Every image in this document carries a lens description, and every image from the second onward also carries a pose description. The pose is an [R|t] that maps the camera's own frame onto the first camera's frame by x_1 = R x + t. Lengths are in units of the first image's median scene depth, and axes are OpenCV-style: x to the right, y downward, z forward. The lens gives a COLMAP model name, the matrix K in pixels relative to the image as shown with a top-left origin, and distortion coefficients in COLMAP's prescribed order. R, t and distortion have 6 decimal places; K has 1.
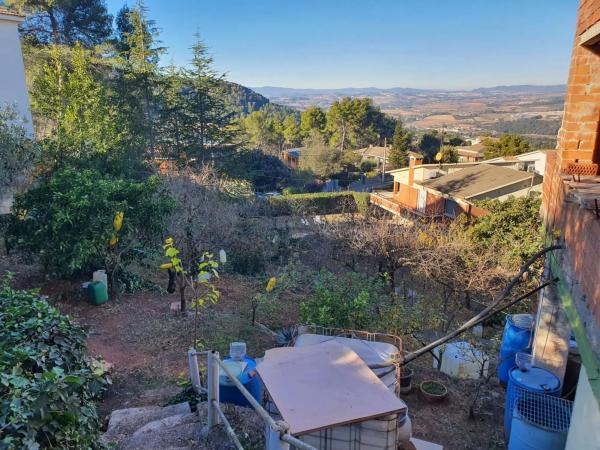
lens RADIAL K [[466.9, 0, 295.8], [0, 466.9, 226.4], [0, 0, 1]] dist [0.014971, -0.005289]
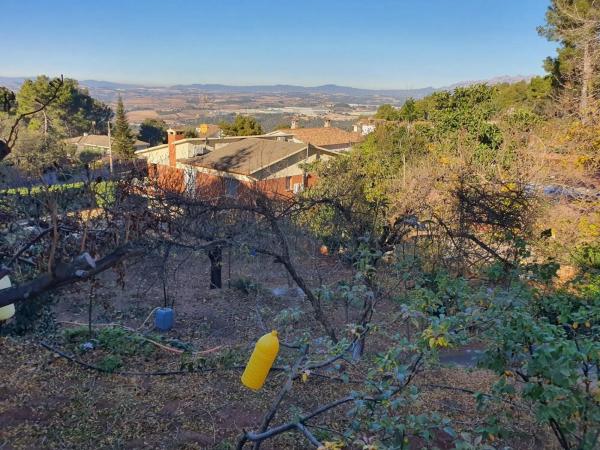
lens RADIAL K [[461.3, 0, 303.3], [0, 461.3, 235.1], [0, 0, 1]] dist [0.007421, 0.004779]
pose [[0.815412, -0.130179, 0.564053, -0.015792], [0.113815, 0.991420, 0.064279, 0.002638], [-0.567582, 0.011784, 0.823233, 0.076230]]
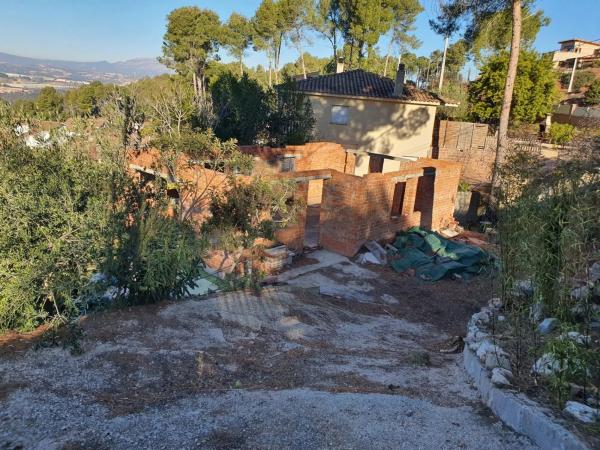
lens RADIAL K [[469.3, 0, 300.2], [0, 469.3, 213.9], [0, 0, 1]] dist [0.009420, 0.003355]
pose [[0.315940, -0.208251, 0.925642, -0.078634], [0.169582, 0.972298, 0.160866, -0.017563], [-0.933501, 0.106148, 0.342504, -0.041666]]
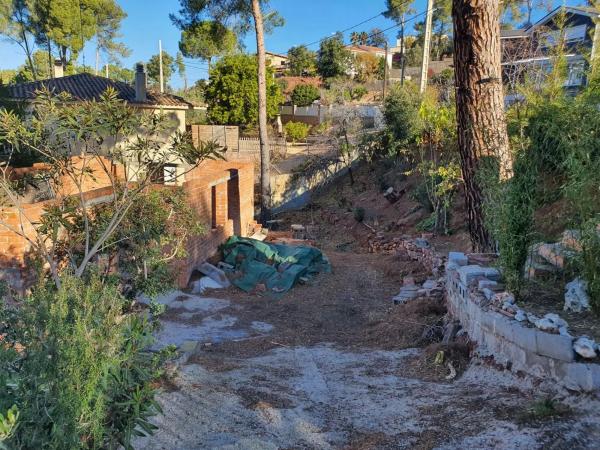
lens RADIAL K [[466.9, 0, 295.8], [0, 466.9, 226.4], [0, 0, 1]] dist [0.014971, -0.005289]
pose [[-0.255950, -0.213636, 0.942788, -0.058243], [0.231701, 0.933288, 0.274386, -0.017896], [-0.938512, 0.288674, -0.189376, -0.018174]]
